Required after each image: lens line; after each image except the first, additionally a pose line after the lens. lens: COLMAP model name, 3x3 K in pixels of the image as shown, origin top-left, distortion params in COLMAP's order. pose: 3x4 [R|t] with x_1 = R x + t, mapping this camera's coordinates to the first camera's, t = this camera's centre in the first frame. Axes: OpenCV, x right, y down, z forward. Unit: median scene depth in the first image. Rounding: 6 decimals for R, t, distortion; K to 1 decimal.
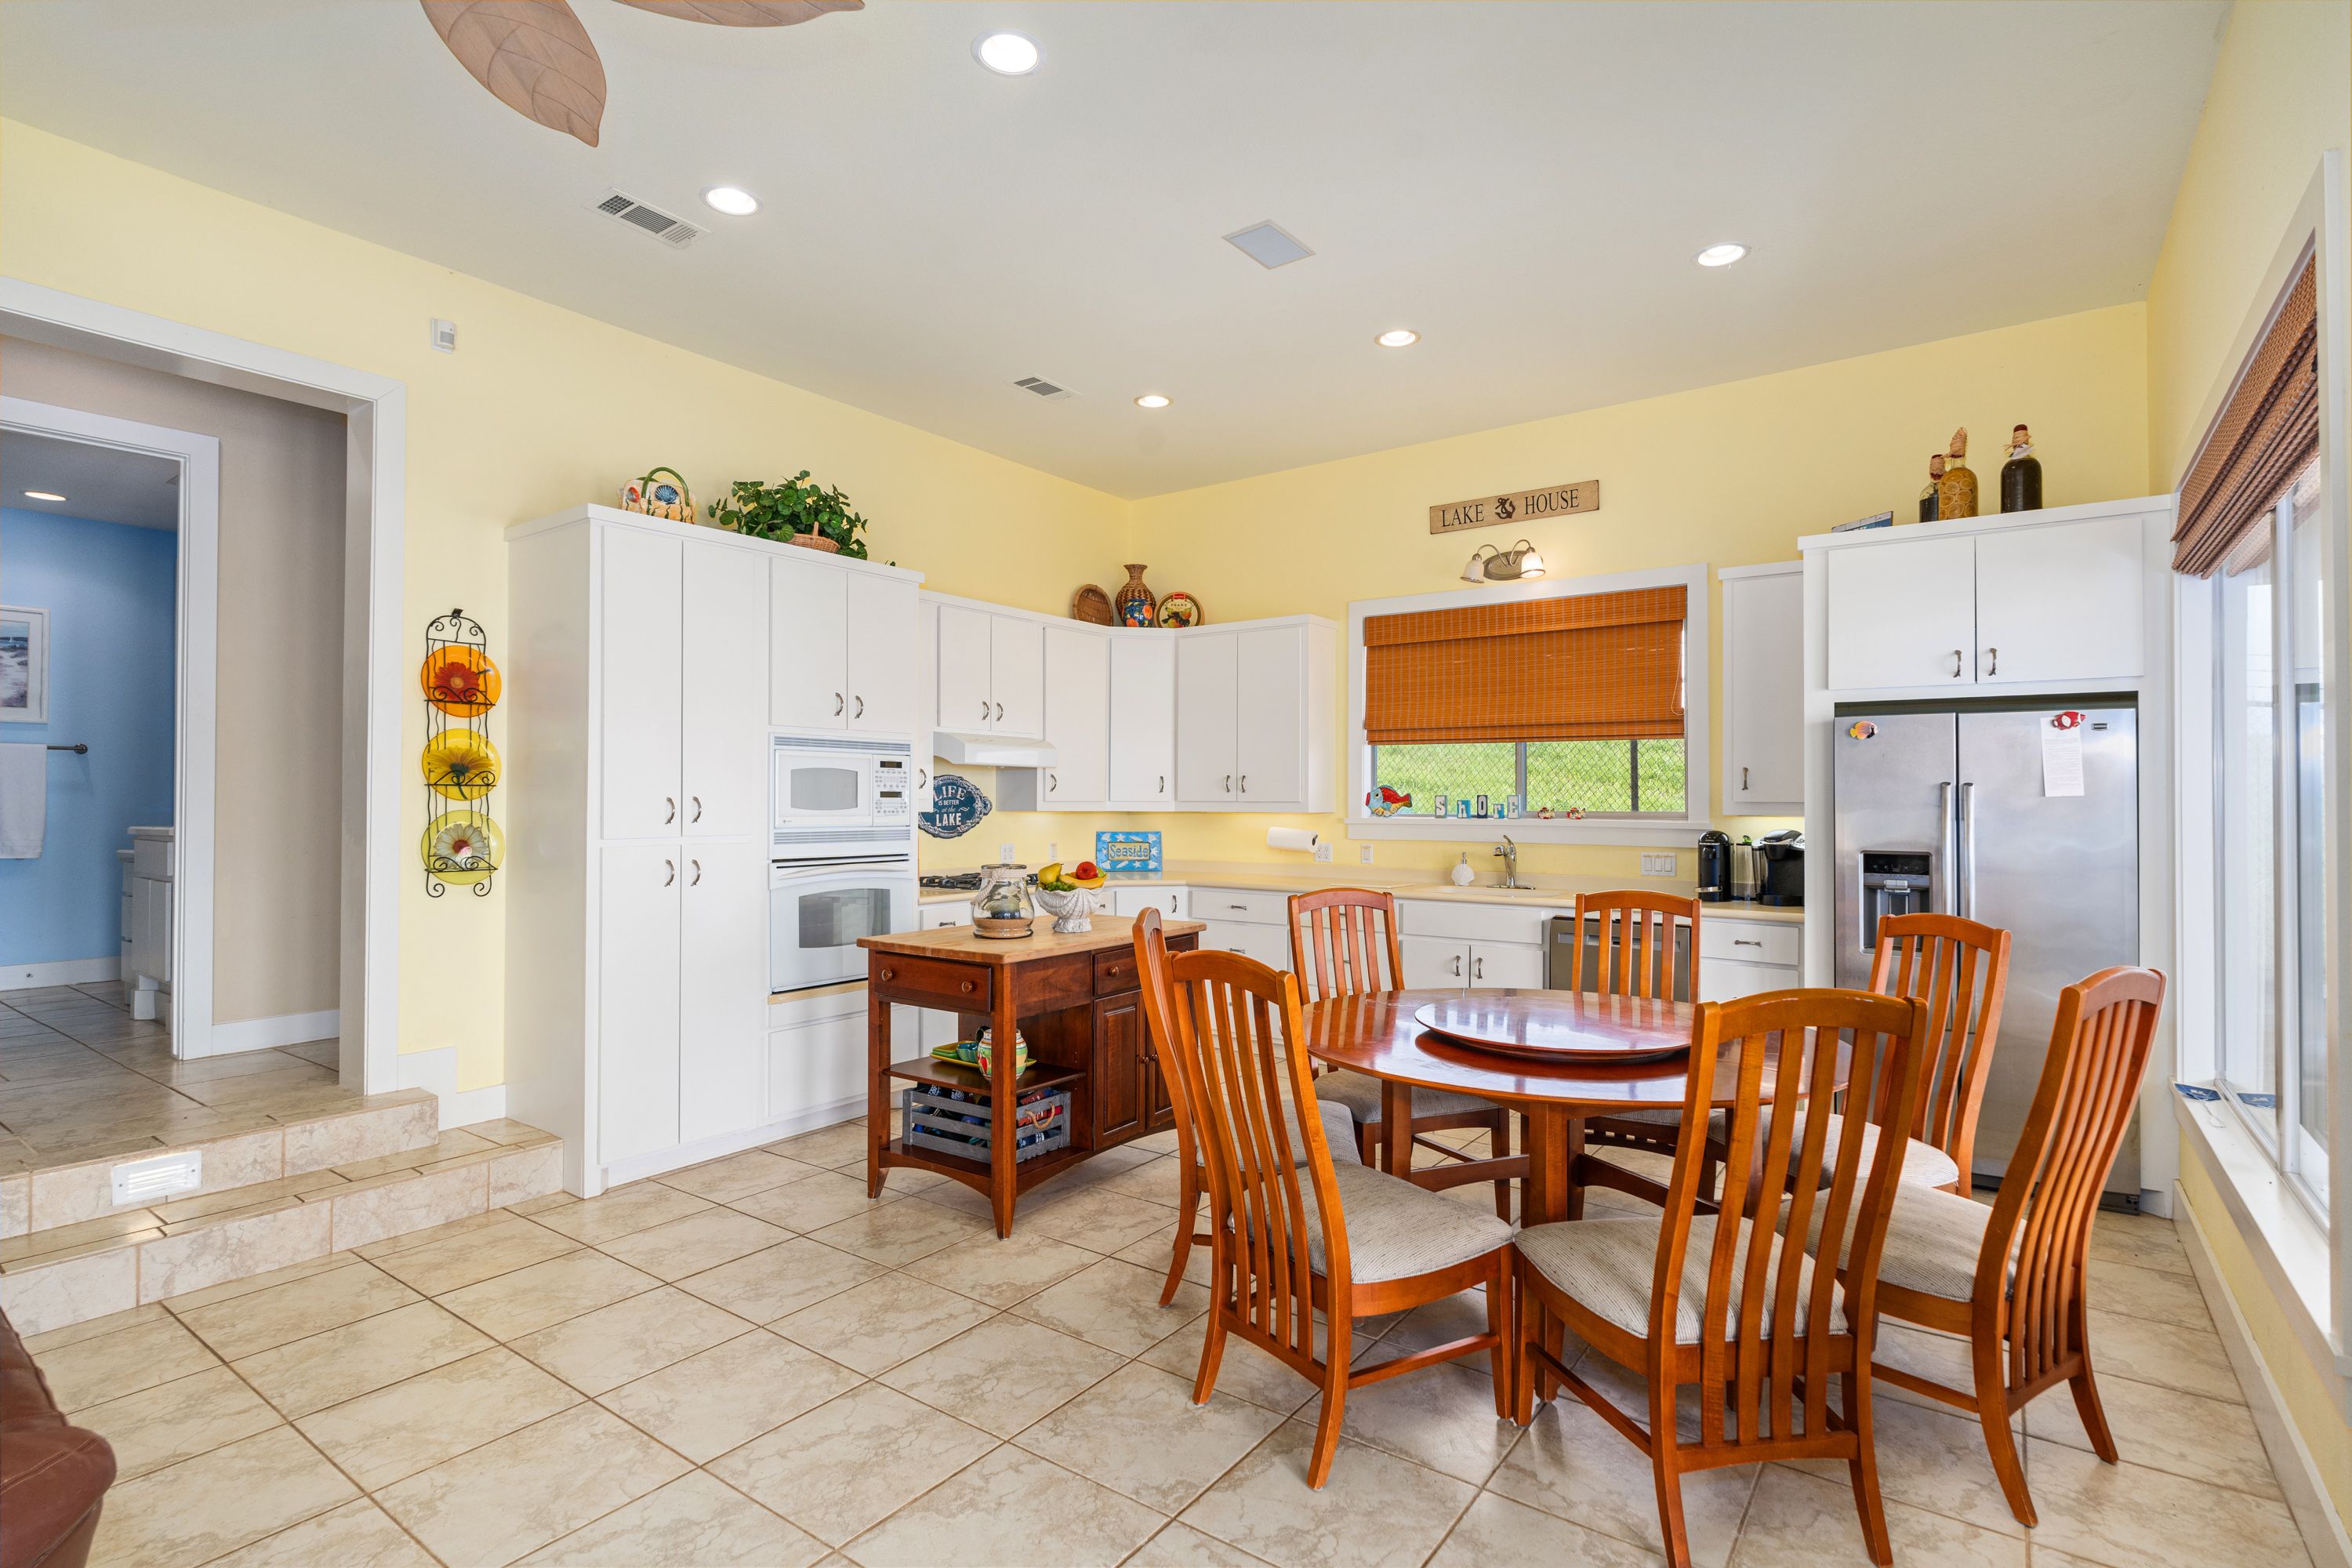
lens RADIAL K [[1179.1, 0, 1168.7], [0, 1179.1, 785.1], [0, 0, 1]] dist [-0.000747, -0.000985]
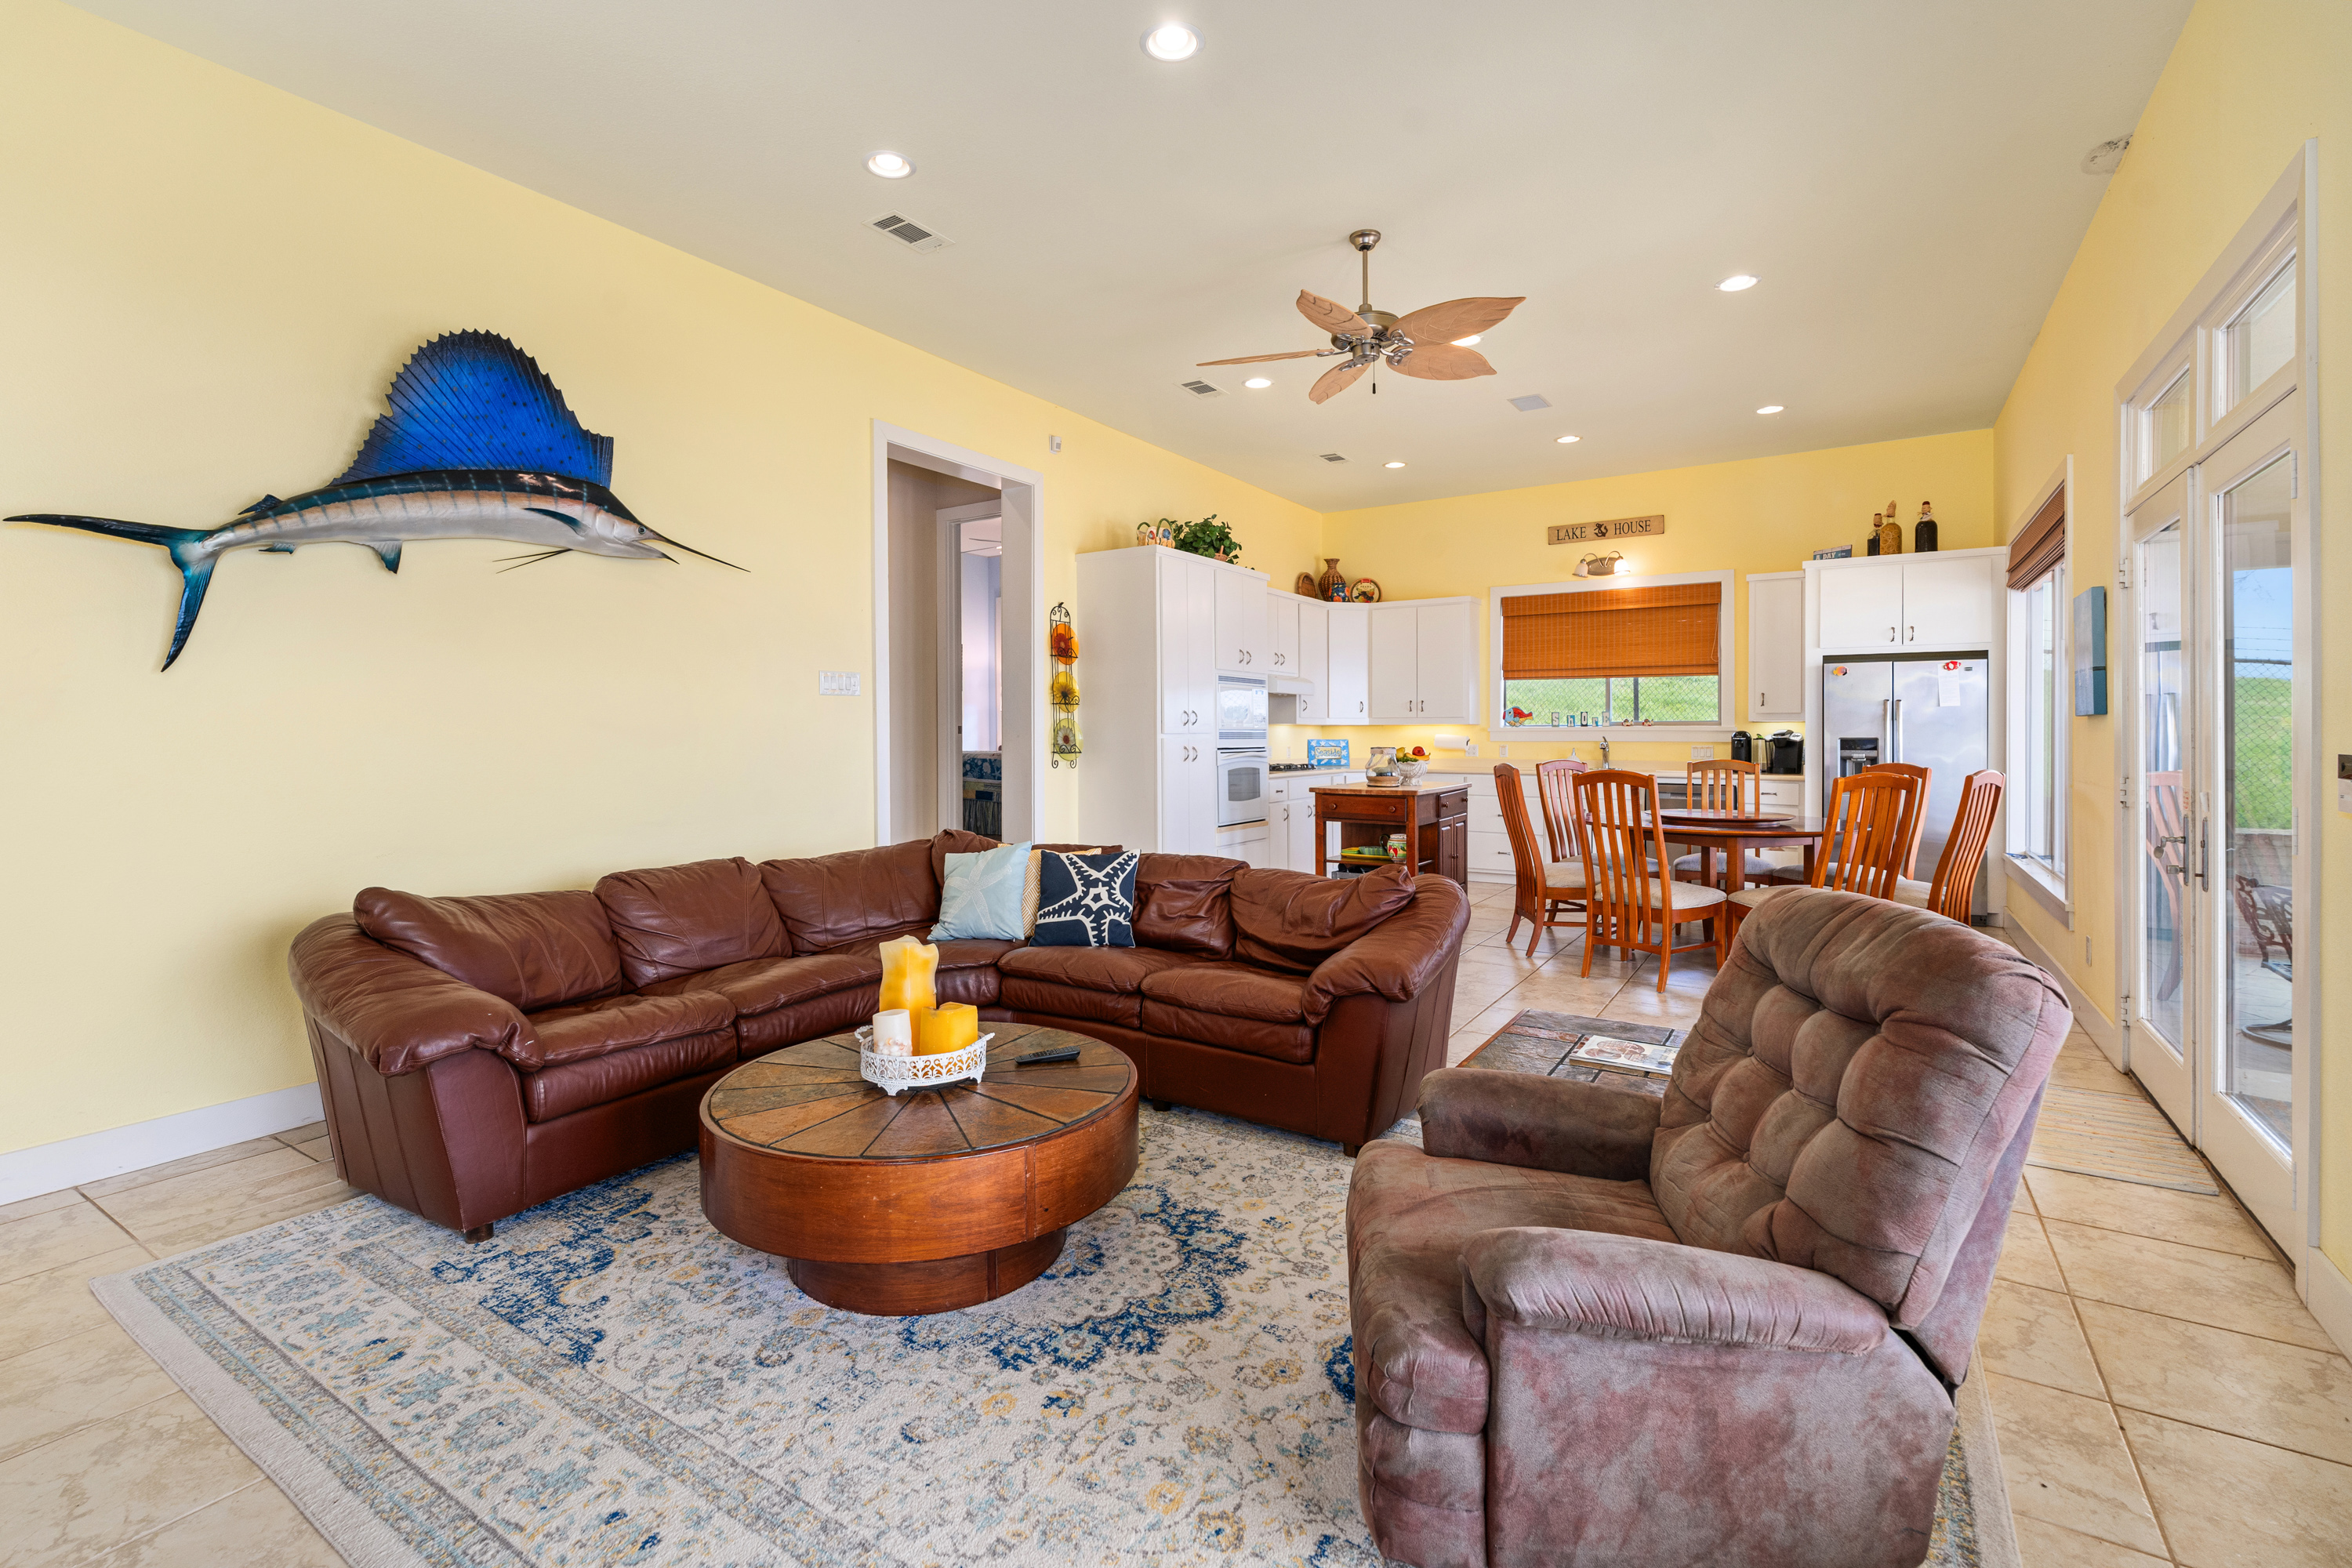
lens RADIAL K [[1057.9, 0, 1194.4], [0, 1057.9, 733.6], [0, 0, 1]] dist [0.000002, -0.000925]
pose [[0.998335, -0.004888, 0.057475, -0.422603], [0.004017, 0.999876, 0.015250, 0.017529], [-0.057542, -0.014994, 0.998230, -0.481105]]
